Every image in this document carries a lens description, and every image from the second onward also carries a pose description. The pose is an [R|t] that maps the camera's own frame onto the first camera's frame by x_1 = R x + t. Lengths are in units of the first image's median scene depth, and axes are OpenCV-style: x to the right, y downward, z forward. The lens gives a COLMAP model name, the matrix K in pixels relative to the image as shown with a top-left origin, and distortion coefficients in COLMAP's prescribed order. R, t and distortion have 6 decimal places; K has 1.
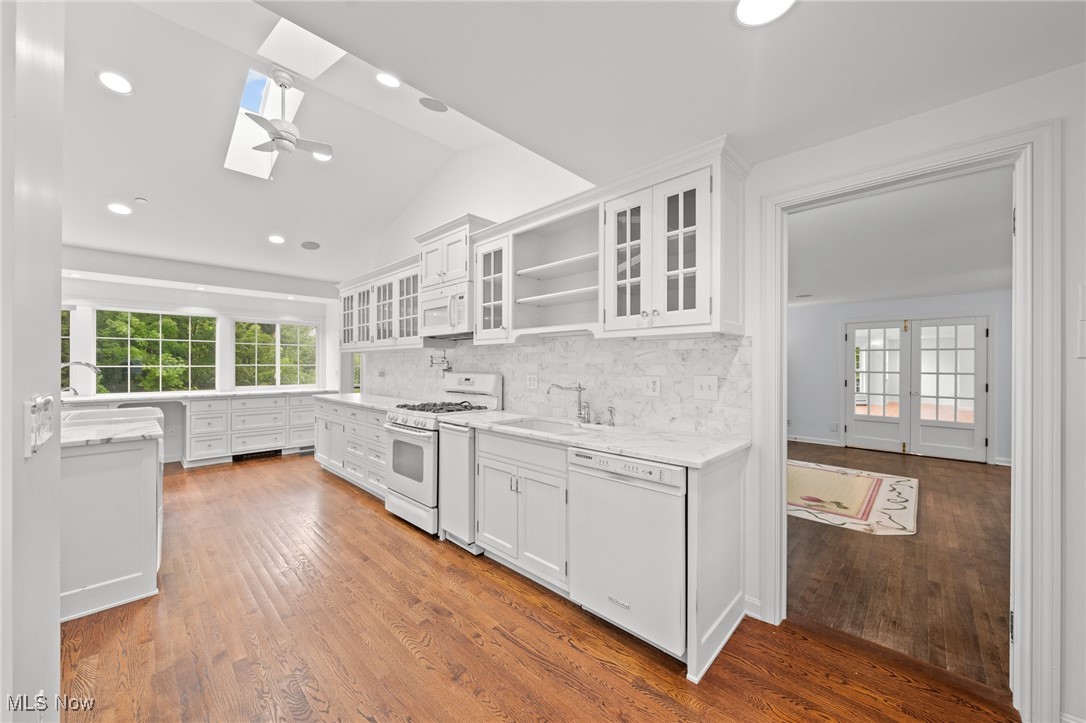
lens RADIAL K [[399.9, 0, 542.5], [0, 399.9, 364.3], [0, 0, 1]] dist [0.002572, -0.000024]
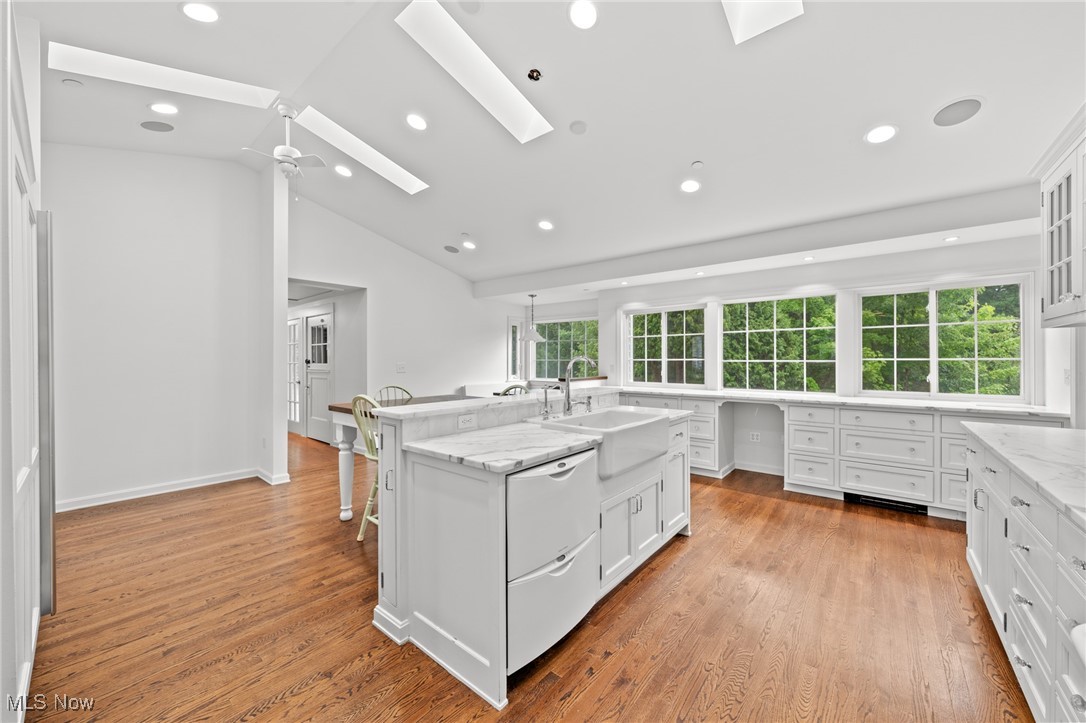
lens RADIAL K [[399.9, 0, 552.6], [0, 399.9, 358.4], [0, 0, 1]] dist [0.002572, -0.000024]
pose [[0.075246, -0.004349, -0.997155, -0.122043], [0.005278, 0.999978, -0.003963, 0.000605], [0.997151, -0.004965, 0.075268, 0.429035]]
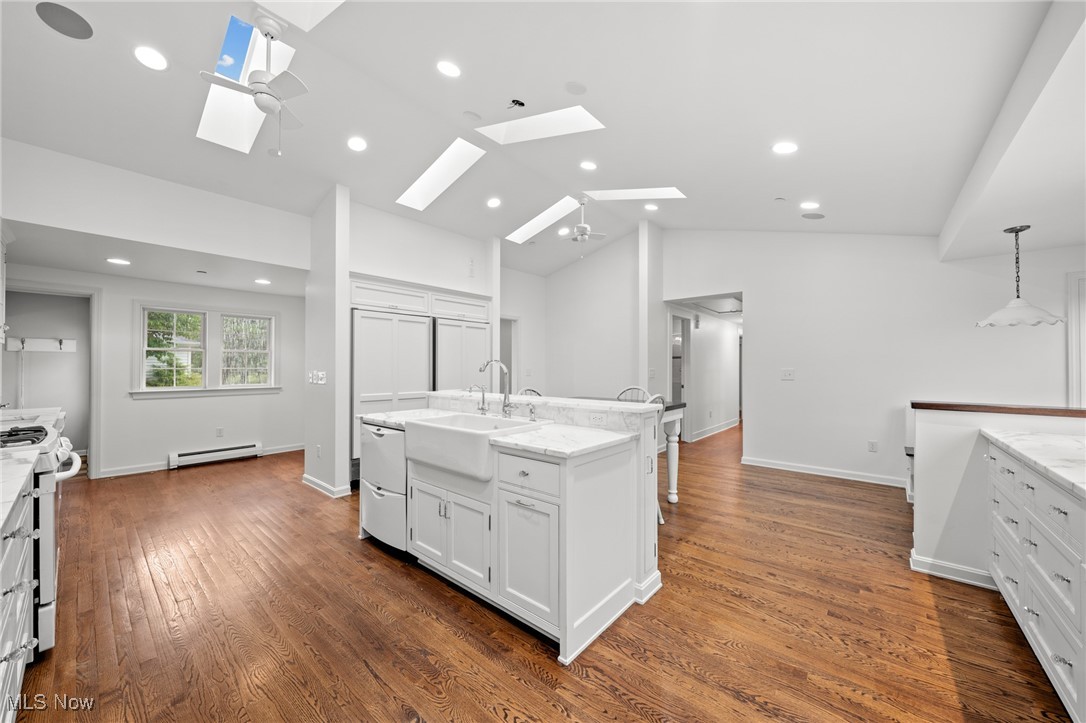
lens RADIAL K [[399.9, 0, 550.7], [0, 399.9, 362.4], [0, 0, 1]] dist [0.002572, -0.000024]
pose [[-0.997911, -0.005774, -0.064347, -0.609384], [-0.004871, 0.999888, -0.014176, 0.005456], [0.064422, -0.013833, -0.997827, 0.963246]]
